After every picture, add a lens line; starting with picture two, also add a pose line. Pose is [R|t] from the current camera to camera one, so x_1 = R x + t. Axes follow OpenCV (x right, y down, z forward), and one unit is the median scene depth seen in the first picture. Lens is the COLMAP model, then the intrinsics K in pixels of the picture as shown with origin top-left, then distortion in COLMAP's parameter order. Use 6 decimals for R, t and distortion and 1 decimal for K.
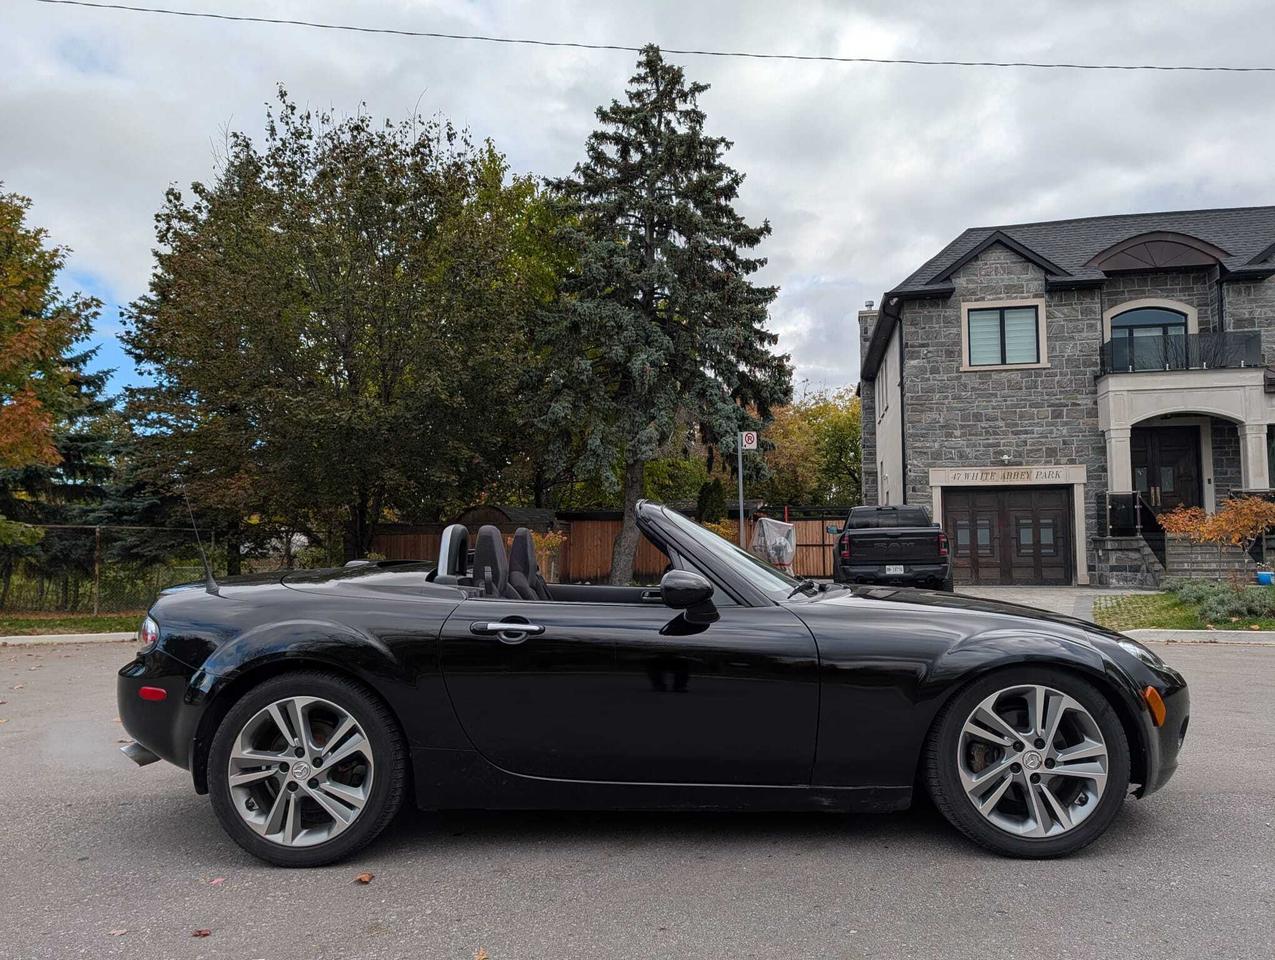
lens RADIAL K [[945.7, 0, 639.0], [0, 945.7, 478.5], [0, 0, 1]] dist [0.008688, -0.003309]
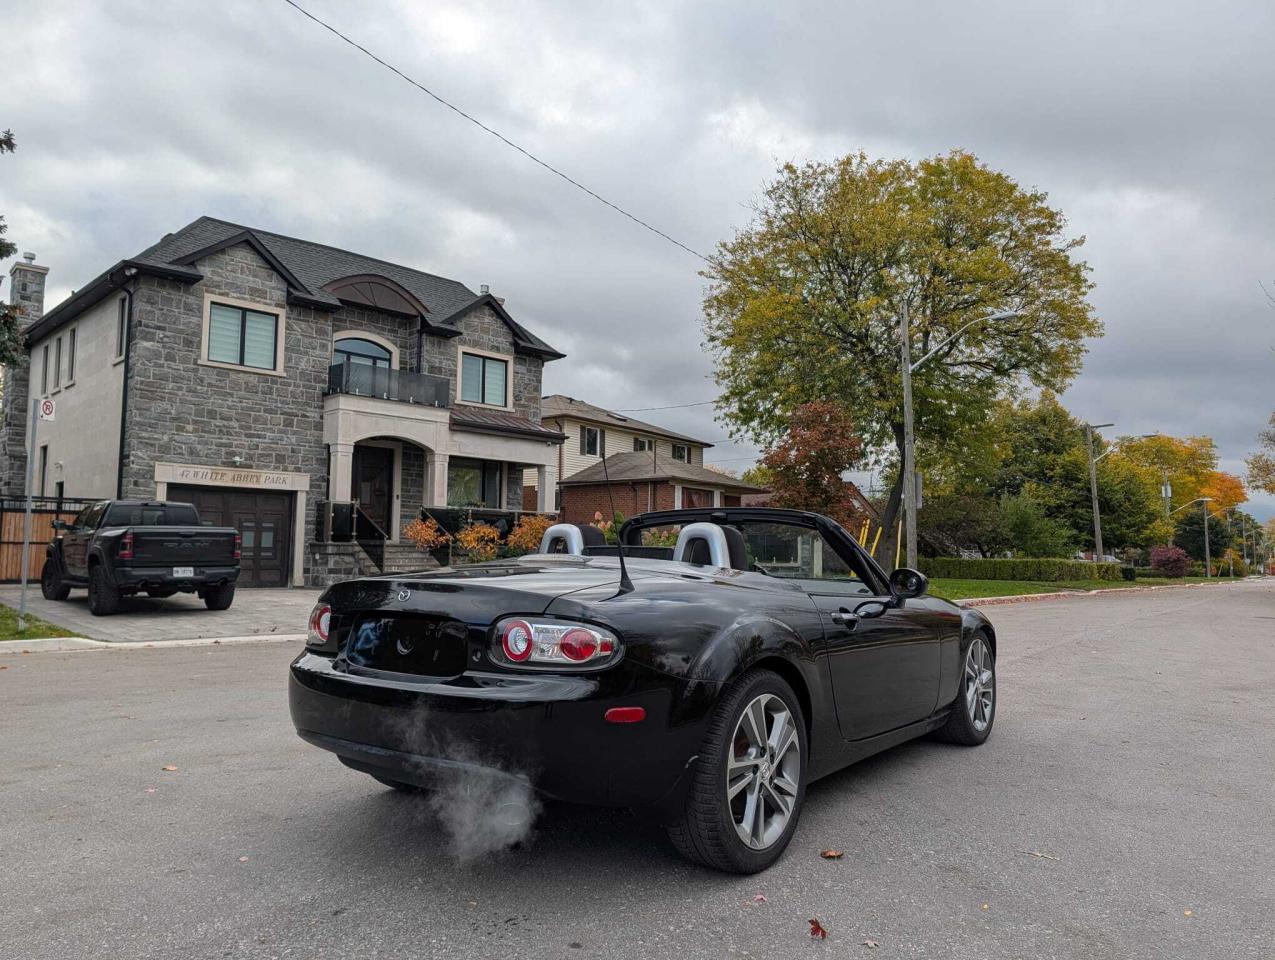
lens RADIAL K [[937.5, 0, 667.3], [0, 937.5, 479.2], [0, 0, 1]] dist [0.013503, -0.001992]
pose [[0.537558, 0.084504, 0.838982, -0.193930], [-0.081198, 0.995530, -0.048247, 0.009757], [-0.839308, -0.042188, 0.542016, 0.087922]]
